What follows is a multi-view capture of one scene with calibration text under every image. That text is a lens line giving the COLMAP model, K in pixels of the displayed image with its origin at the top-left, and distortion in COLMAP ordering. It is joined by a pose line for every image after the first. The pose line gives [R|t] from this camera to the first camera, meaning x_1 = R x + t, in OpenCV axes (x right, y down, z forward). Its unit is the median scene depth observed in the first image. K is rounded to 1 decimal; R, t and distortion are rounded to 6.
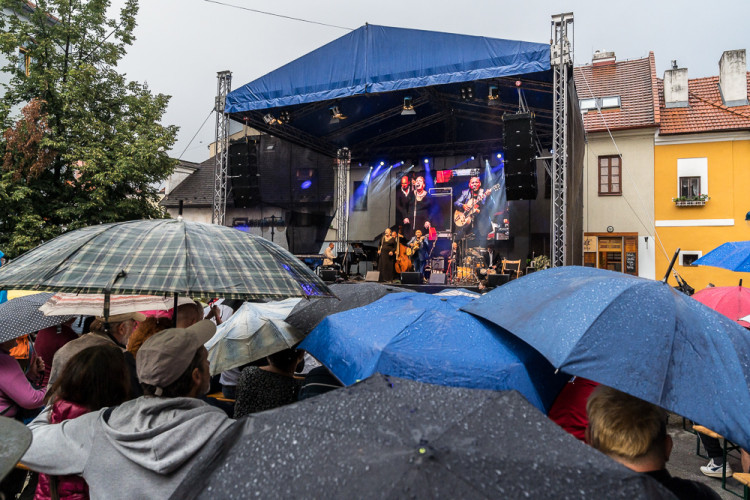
lens RADIAL K [[528.5, 0, 371.0], [0, 528.5, 239.1], [0, 0, 1]] dist [-0.023547, 0.006428]
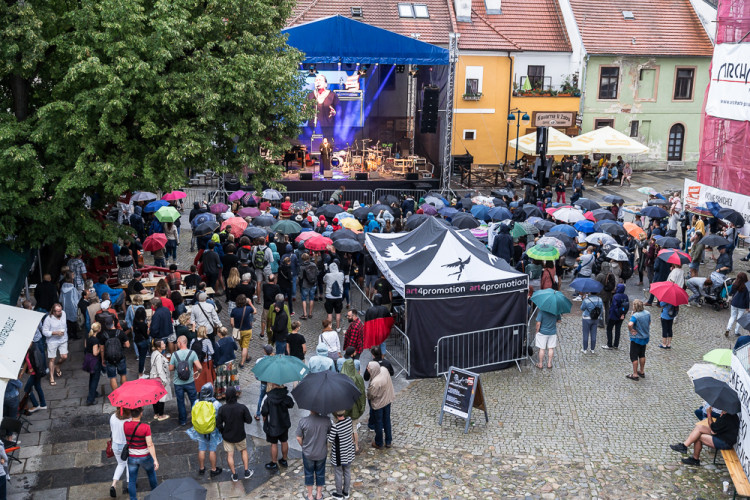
lens RADIAL K [[820.5, 0, 375.0], [0, 820.5, 250.0], [0, 0, 1]] dist [0.011805, 0.028652]
pose [[0.831320, -0.136428, 0.538790, -1.060456], [-0.035984, 0.954160, 0.297126, -0.381410], [-0.554628, -0.266395, 0.788303, -0.910925]]
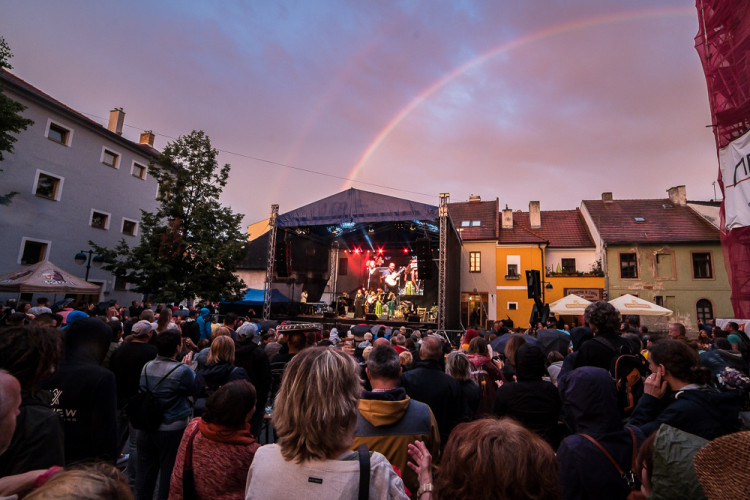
lens RADIAL K [[335.1, 0, 397.0], [0, 335.1, 258.9], [0, 0, 1]] dist [-0.117464, 0.044786]
pose [[0.989083, 0.030075, 0.144259, -0.010098], [-0.018644, 0.996625, -0.079948, -0.035251], [-0.146176, 0.076386, 0.986305, -0.203825]]
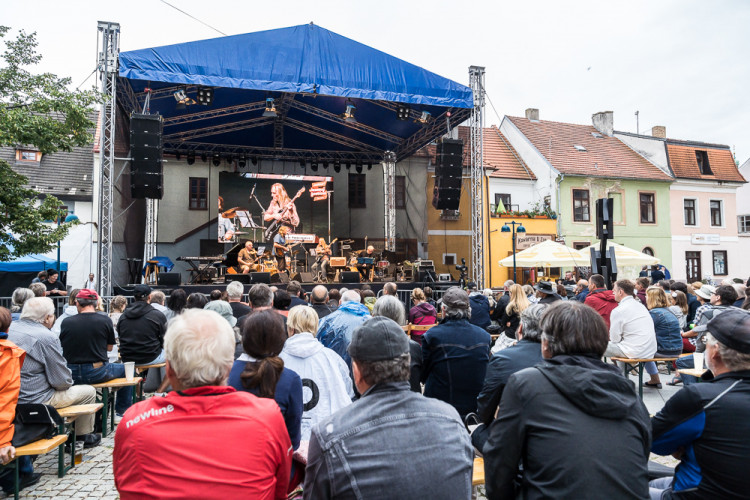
lens RADIAL K [[515.1, 0, 375.0], [0, 515.1, 250.0], [0, 0, 1]] dist [-0.020697, 0.002244]
pose [[0.747695, 0.005150, 0.664023, -0.460723], [-0.008775, 0.999959, 0.002126, 0.014284], [-0.663985, -0.007416, 0.747709, 0.155963]]
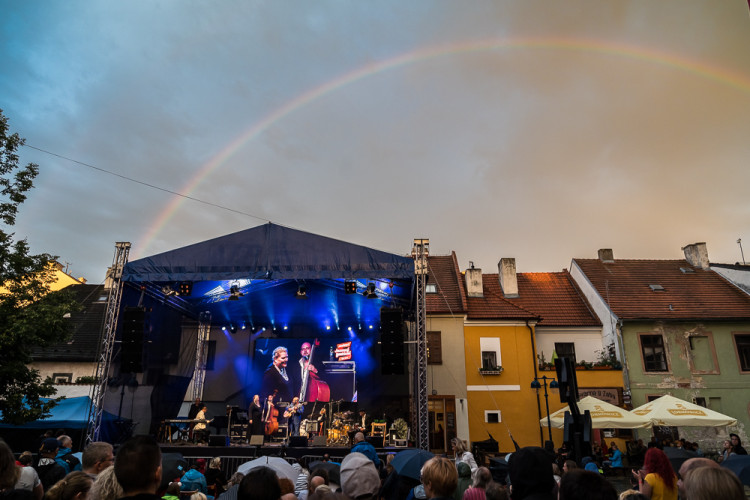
lens RADIAL K [[515.1, 0, 375.0], [0, 515.1, 250.0], [0, 0, 1]] dist [-0.020697, 0.002244]
pose [[0.925066, 0.102790, 0.365632, -0.175105], [-0.003077, 0.964677, -0.263416, -0.026891], [-0.379793, 0.242553, 0.892707, -0.120559]]
